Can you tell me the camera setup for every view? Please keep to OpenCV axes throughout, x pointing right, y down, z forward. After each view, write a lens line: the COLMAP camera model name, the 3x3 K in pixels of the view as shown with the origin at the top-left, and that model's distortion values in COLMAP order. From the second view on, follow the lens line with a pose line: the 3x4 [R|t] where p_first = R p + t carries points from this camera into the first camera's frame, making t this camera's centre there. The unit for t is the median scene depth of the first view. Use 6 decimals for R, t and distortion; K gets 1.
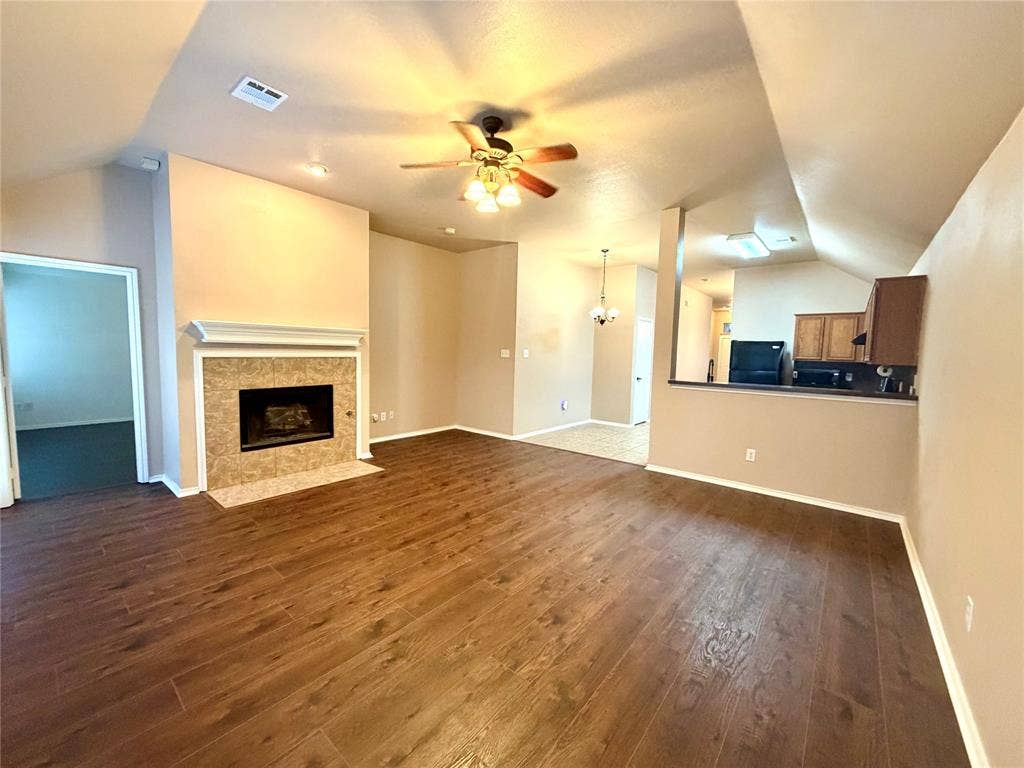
lens RADIAL K [[406.9, 0, 509.1], [0, 406.9, 382.2], [0, 0, 1]] dist [-0.000476, 0.000225]
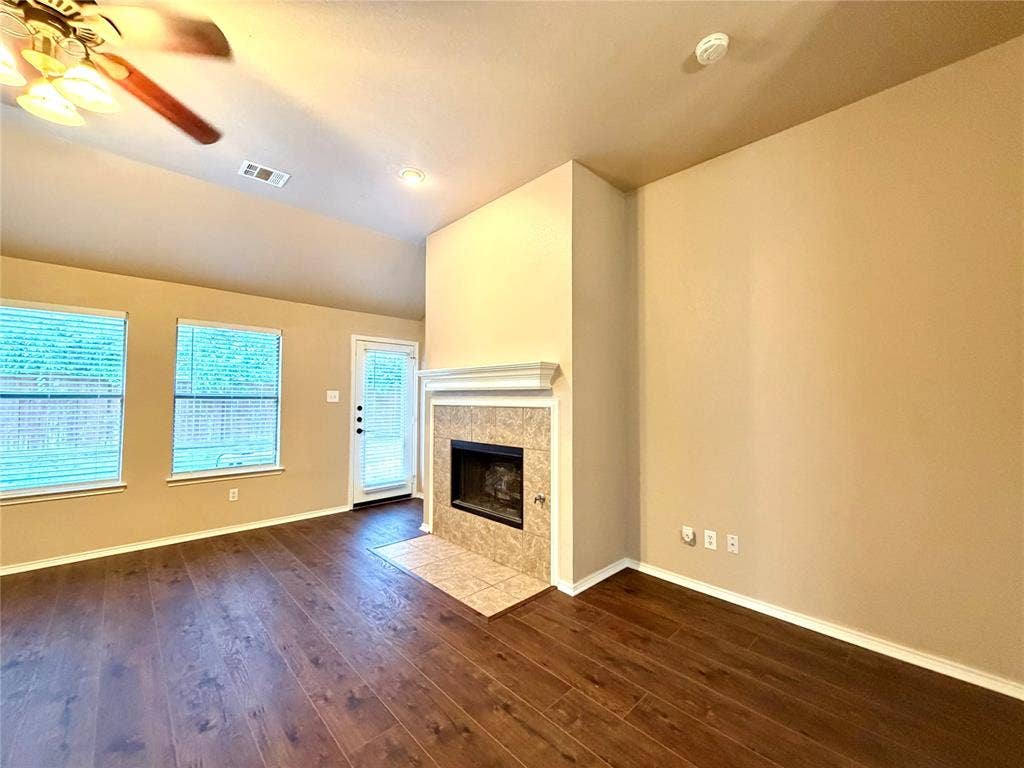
lens RADIAL K [[406.9, 0, 509.1], [0, 406.9, 382.2], [0, 0, 1]] dist [-0.000476, 0.000225]
pose [[-0.108388, -0.060013, -0.992296, 0.268407], [-0.083016, 0.995236, -0.051123, -0.074473], [0.990636, 0.076835, -0.112854, 1.186535]]
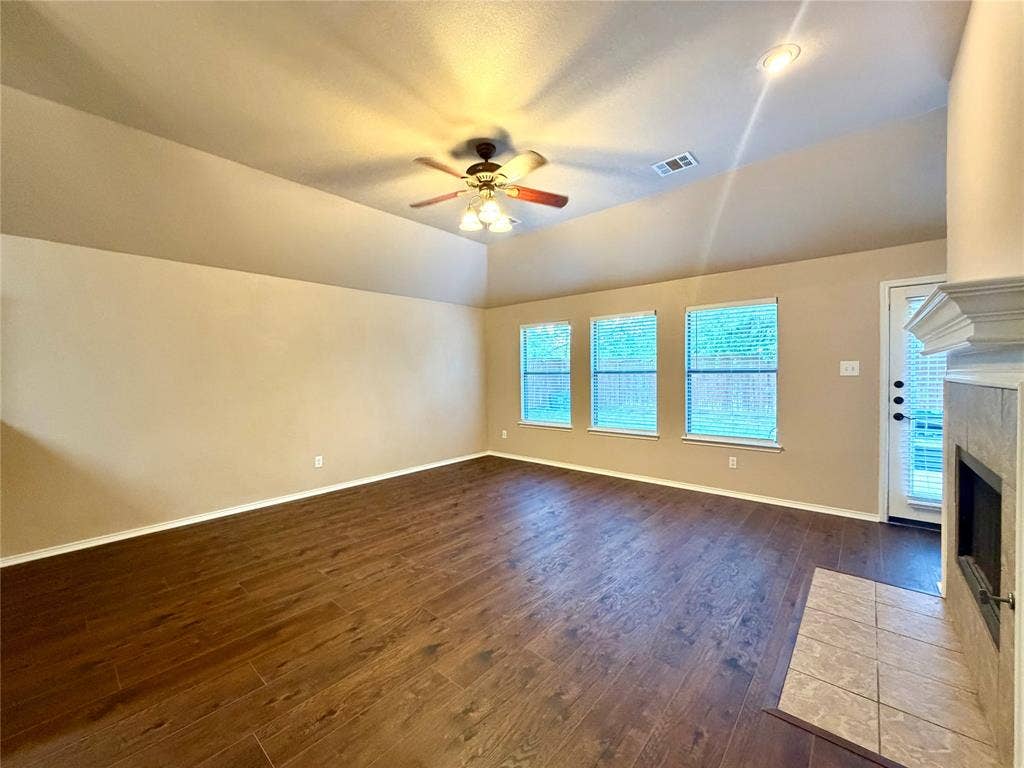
lens RADIAL K [[406.9, 0, 509.1], [0, 406.9, 382.2], [0, 0, 1]] dist [-0.000476, 0.000225]
pose [[-0.999698, -0.010394, 0.022274, -0.090646], [-0.008193, 0.995281, 0.096691, -0.101901], [-0.023174, 0.096479, -0.995065, 1.473225]]
